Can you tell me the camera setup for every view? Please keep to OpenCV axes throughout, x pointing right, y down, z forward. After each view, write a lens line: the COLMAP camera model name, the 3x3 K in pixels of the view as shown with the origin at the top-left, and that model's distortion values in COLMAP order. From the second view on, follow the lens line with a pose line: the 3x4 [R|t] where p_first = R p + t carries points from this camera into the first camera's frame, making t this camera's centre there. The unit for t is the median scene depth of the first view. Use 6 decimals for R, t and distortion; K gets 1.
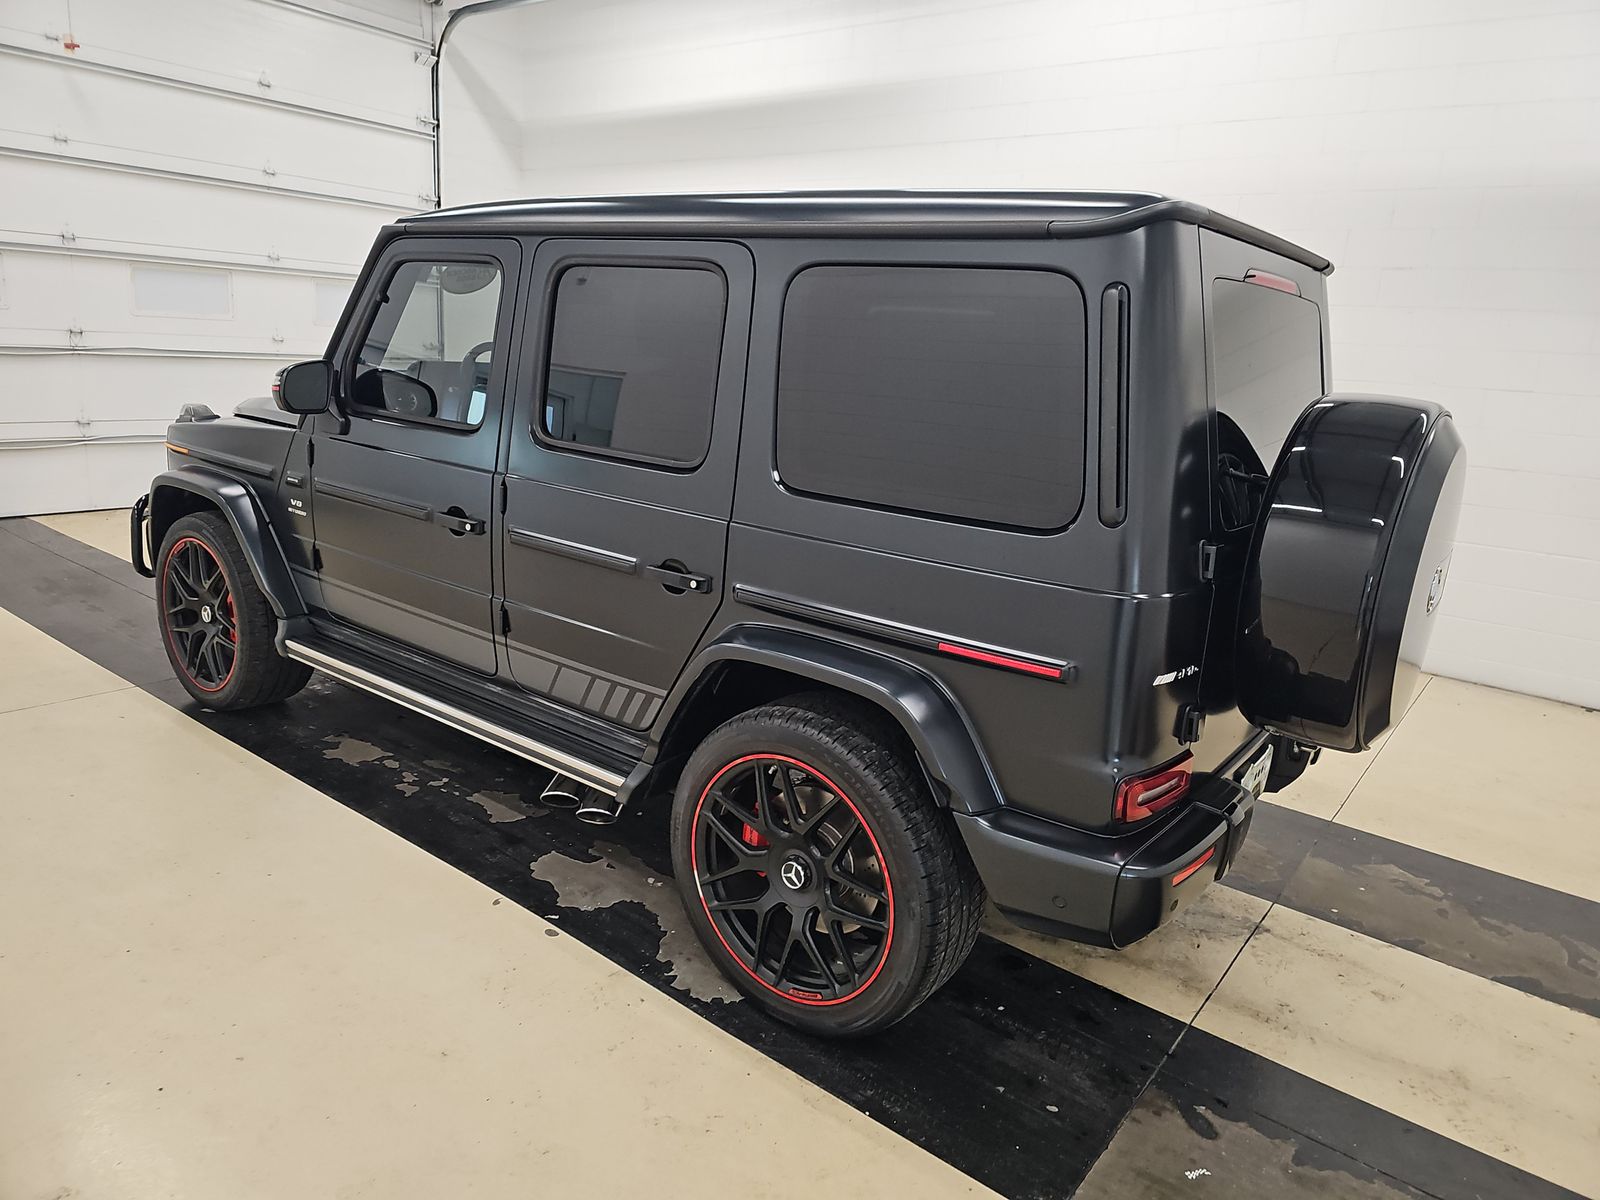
lens RADIAL K [[1061.3, 0, 809.8], [0, 1061.3, 589.9], [0, 0, 1]] dist [0.043151, -0.001485]
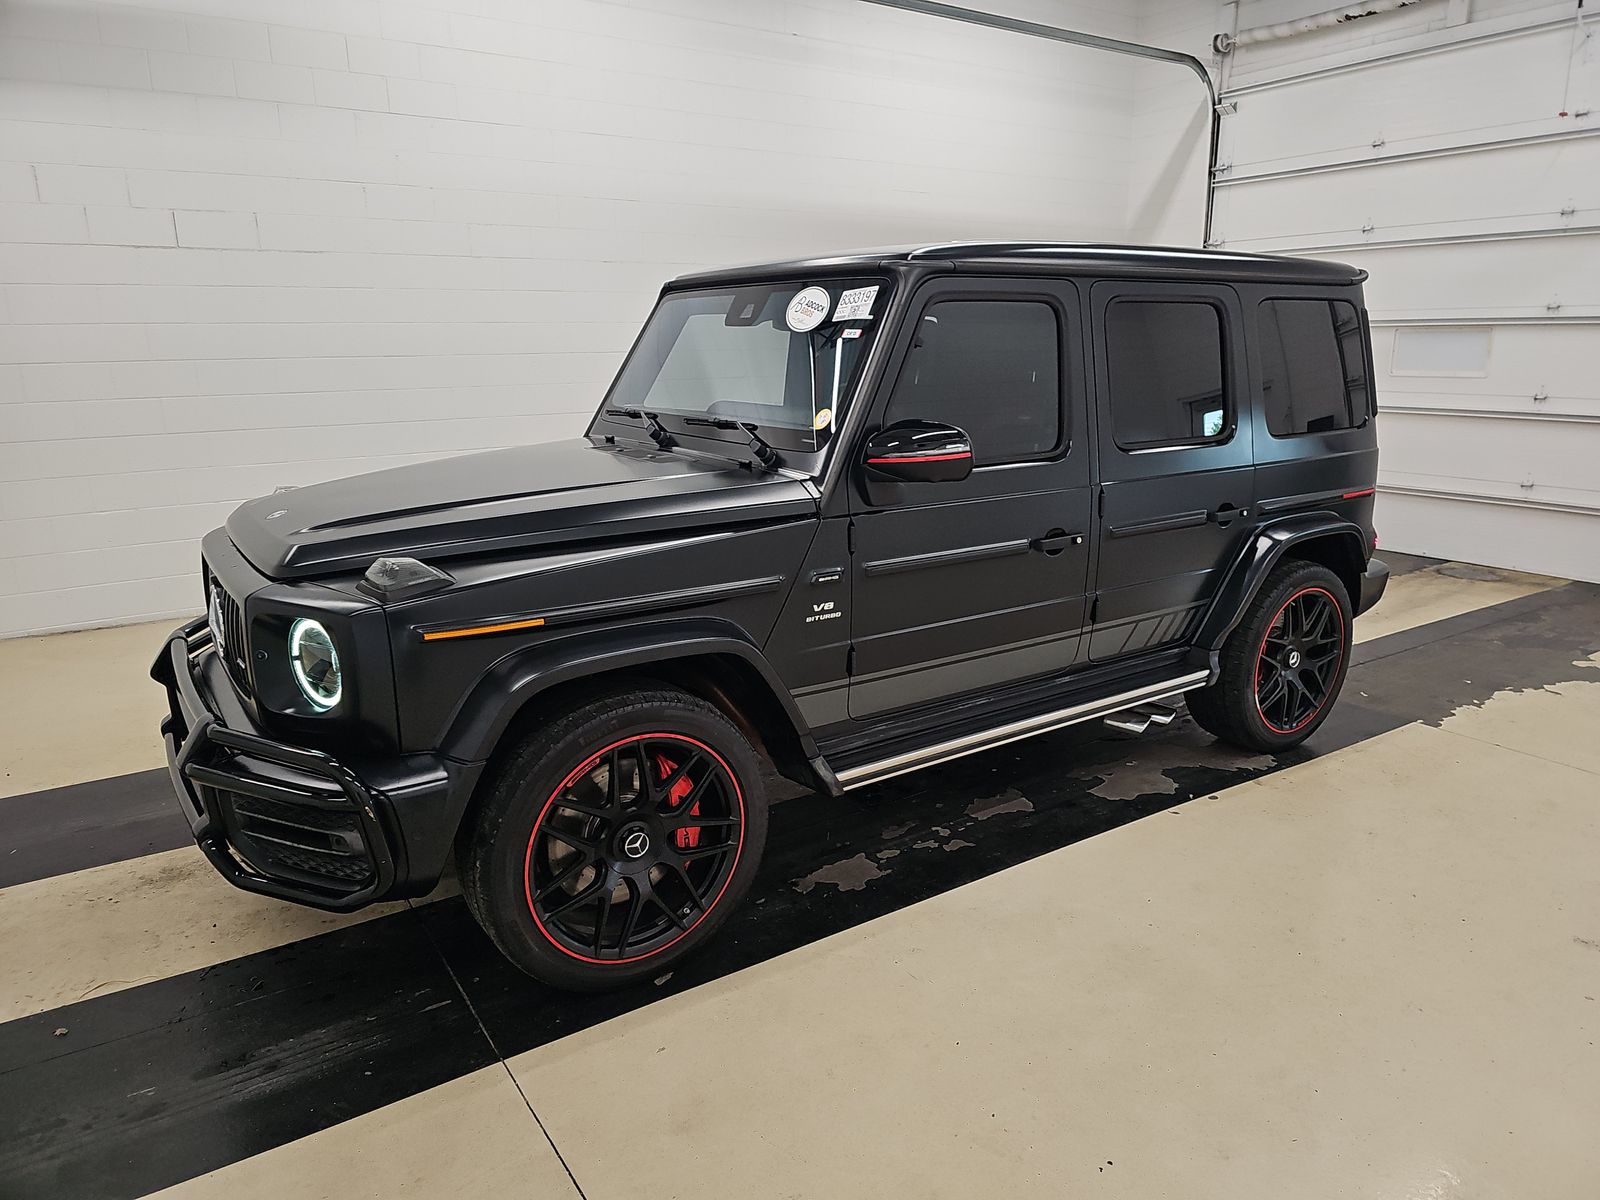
lens RADIAL K [[1061.3, 0, 806.1], [0, 1061.3, 592.9], [0, 0, 1]] dist [0.043151, -0.001485]
pose [[0.325508, -0.287515, 0.900766, -1.336523], [0.254558, 0.944122, 0.209364, -0.291692], [-0.910629, 0.161148, 0.380508, 0.782411]]
